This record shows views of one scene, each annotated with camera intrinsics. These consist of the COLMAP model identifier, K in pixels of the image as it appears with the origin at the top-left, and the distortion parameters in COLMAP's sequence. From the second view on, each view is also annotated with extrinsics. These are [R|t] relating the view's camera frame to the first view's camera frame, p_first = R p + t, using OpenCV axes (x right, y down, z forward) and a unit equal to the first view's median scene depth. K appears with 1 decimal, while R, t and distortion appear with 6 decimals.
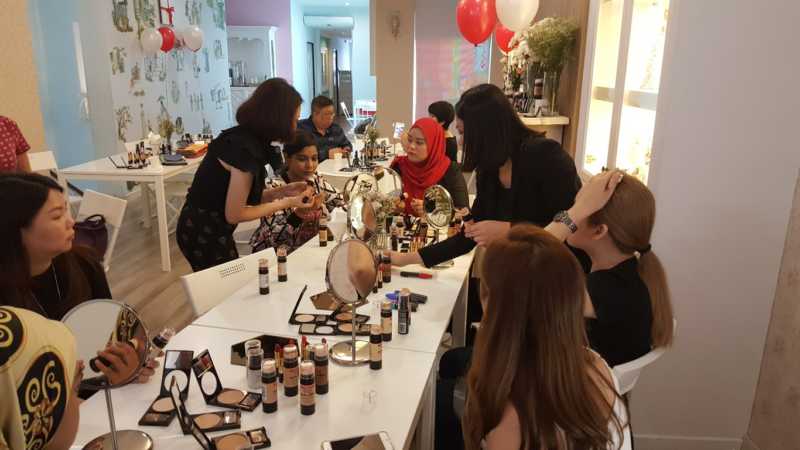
lens RADIAL K [[628.7, 0, 409.7], [0, 628.7, 237.3], [0, 0, 1]] dist [0.166697, -0.345133]
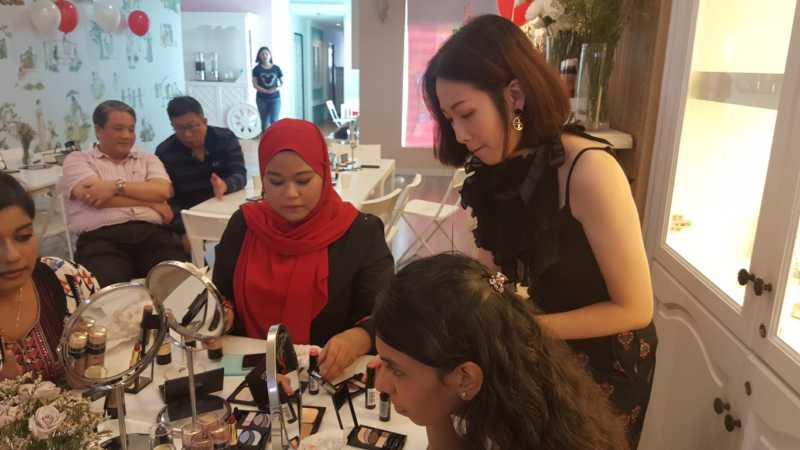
lens RADIAL K [[648.4, 0, 387.7], [0, 648.4, 240.5], [0, 0, 1]] dist [0.106514, -0.198383]
pose [[0.998786, 0.021698, -0.044225, 0.077340], [-0.021713, 0.999764, 0.000130, -0.093395], [0.044217, 0.000831, 0.999022, 0.442004]]
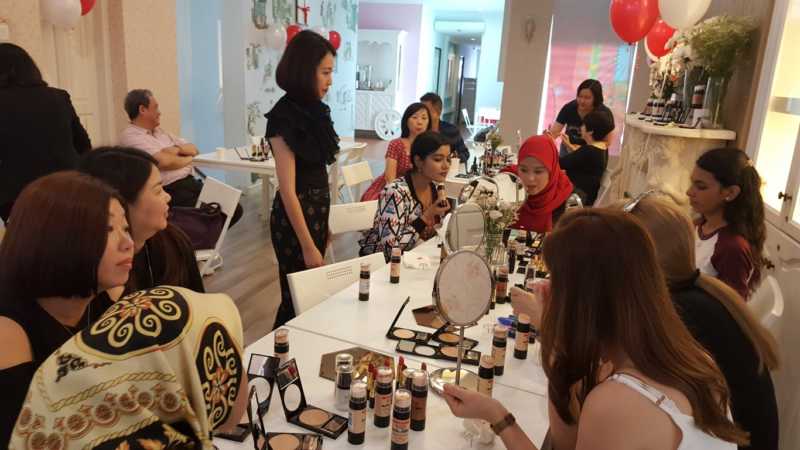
lens RADIAL K [[639.5, 0, 379.9], [0, 639.5, 231.4], [0, 0, 1]] dist [0.167169, -0.275128]
pose [[0.972351, 0.090060, -0.215458, -0.008917], [-0.095296, 0.995350, -0.014018, 0.000362], [0.213194, 0.034162, 0.976412, 0.052820]]
